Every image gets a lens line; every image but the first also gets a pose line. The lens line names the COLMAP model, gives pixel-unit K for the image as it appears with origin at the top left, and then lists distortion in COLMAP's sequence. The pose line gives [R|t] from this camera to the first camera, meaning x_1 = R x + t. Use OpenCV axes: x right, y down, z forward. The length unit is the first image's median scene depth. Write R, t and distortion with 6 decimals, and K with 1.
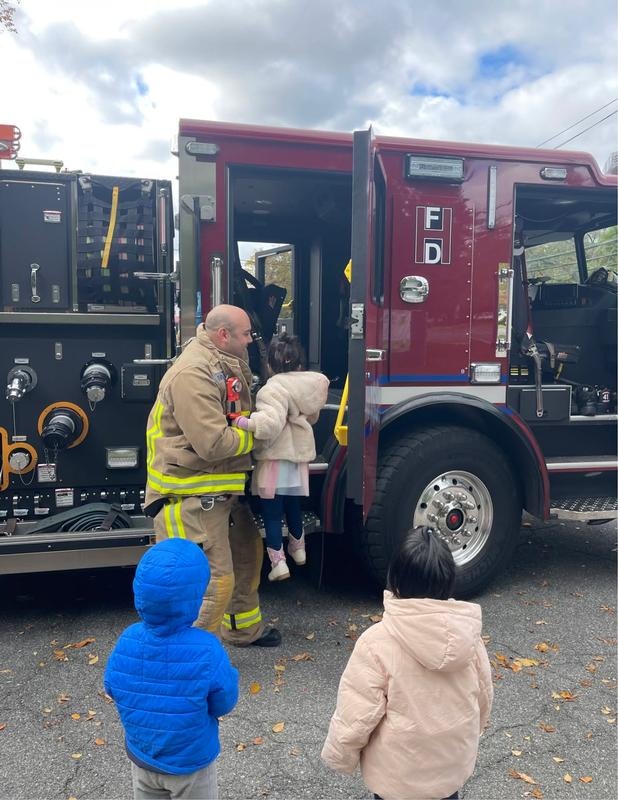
lens RADIAL K [[599.6, 0, 317.3], [0, 599.6, 383.4], [0, 0, 1]] dist [0.046529, -0.004428]
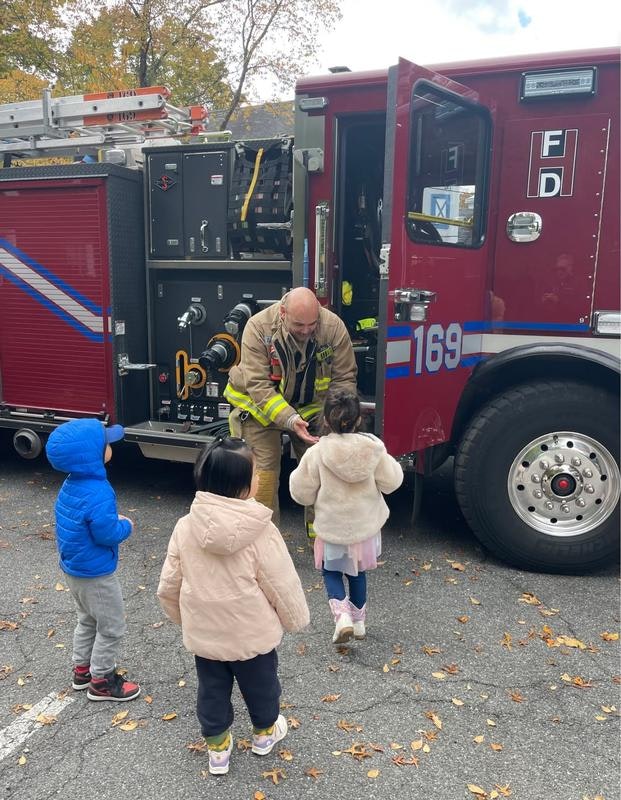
lens RADIAL K [[599.6, 0, 318.8], [0, 599.6, 383.4], [0, 0, 1]] dist [0.046529, -0.004428]
pose [[0.857479, 0.088603, -0.506833, 0.382487], [-0.049715, 0.994720, 0.089785, 0.011794], [0.512112, -0.051791, 0.857356, 0.044691]]
